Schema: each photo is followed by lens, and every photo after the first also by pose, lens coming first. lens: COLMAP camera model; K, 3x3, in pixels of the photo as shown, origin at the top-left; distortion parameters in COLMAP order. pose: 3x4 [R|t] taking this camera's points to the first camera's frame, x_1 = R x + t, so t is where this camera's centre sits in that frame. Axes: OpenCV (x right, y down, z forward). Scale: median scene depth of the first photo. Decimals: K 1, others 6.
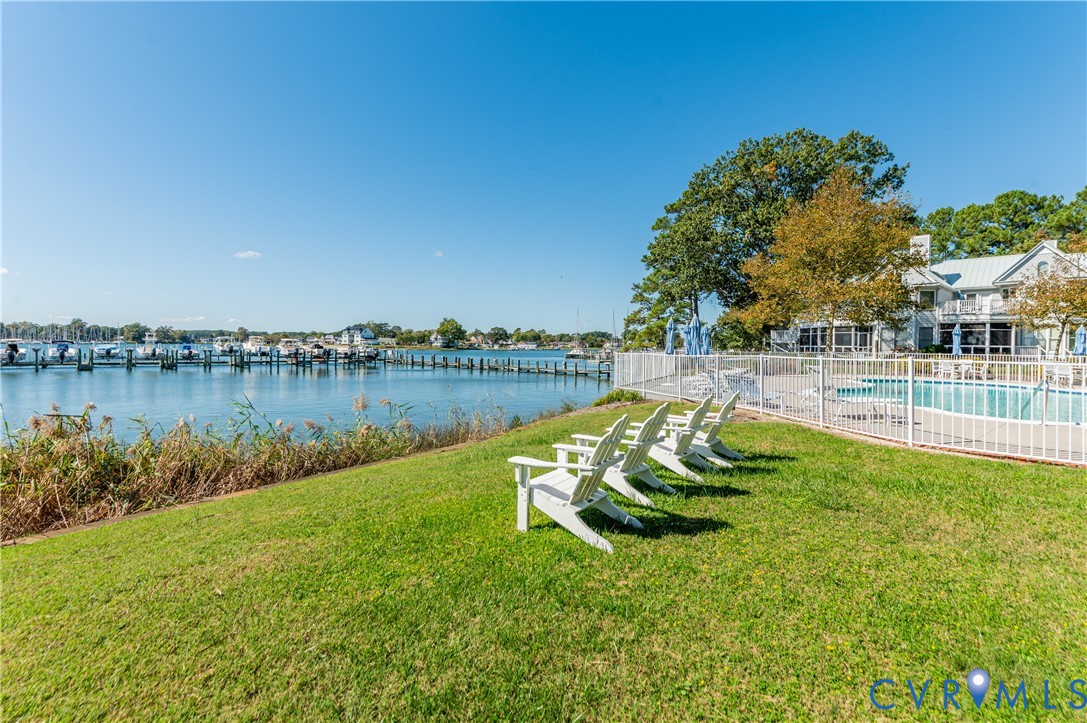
lens RADIAL K [[503.3, 0, 547.4], [0, 503.3, 353.1], [0, 0, 1]] dist [0.002192, -0.000022]
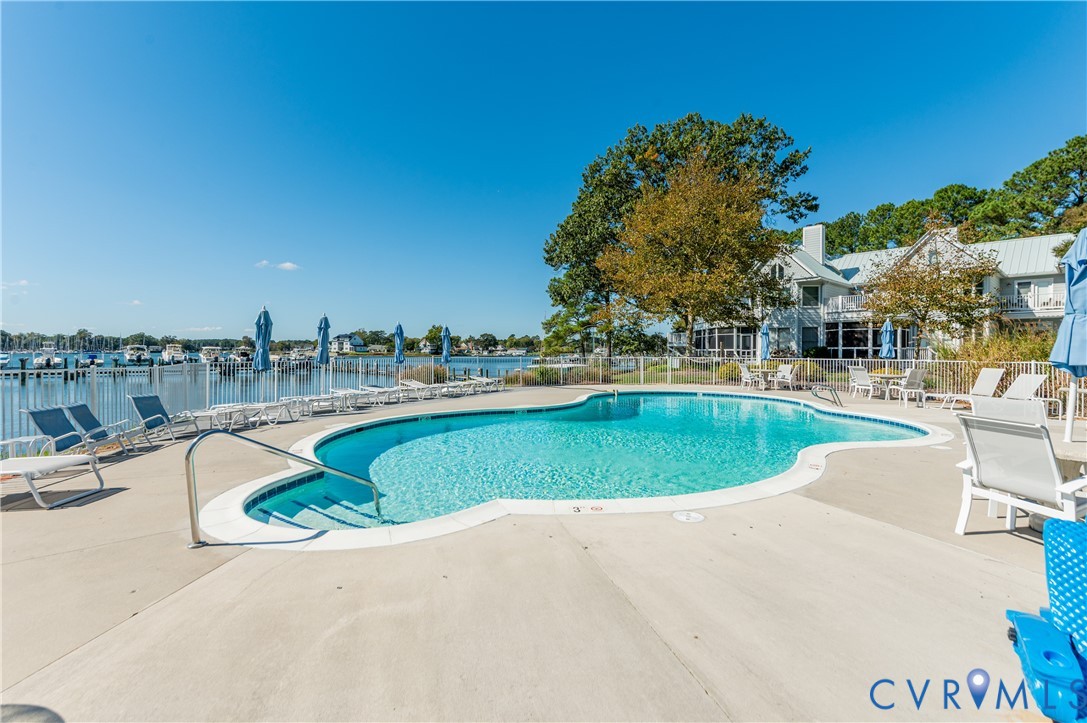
lens RADIAL K [[484.4, 0, 545.4], [0, 484.4, 362.4], [0, 0, 1]] dist [0.000876, 0.000884]
pose [[0.999928, -0.008746, -0.008254, 0.158189], [0.008814, 0.999927, 0.008242, -0.000280], [0.008181, -0.008315, 0.999932, 0.075412]]
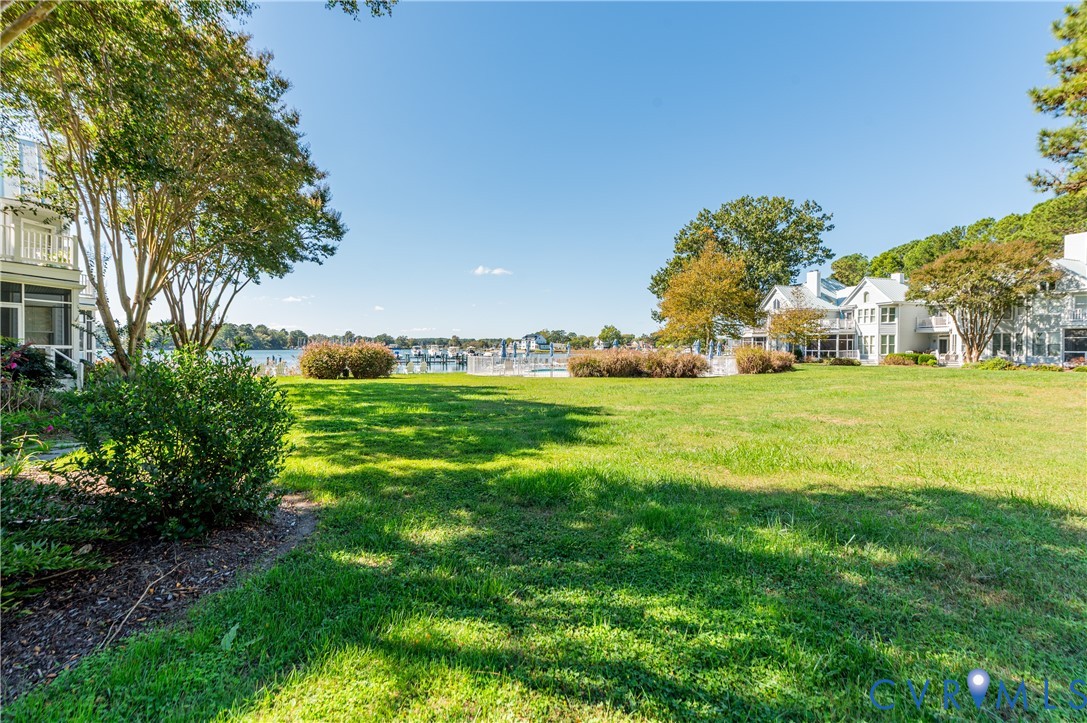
lens RADIAL K [[484.4, 0, 543.5], [0, 484.4, 359.2], [0, 0, 1]] dist [0.000876, 0.000884]
pose [[0.930592, 0.003162, -0.366046, 0.312425], [-0.001130, 0.999983, 0.005766, 0.000759], [0.366057, -0.004952, 0.930579, -0.304311]]
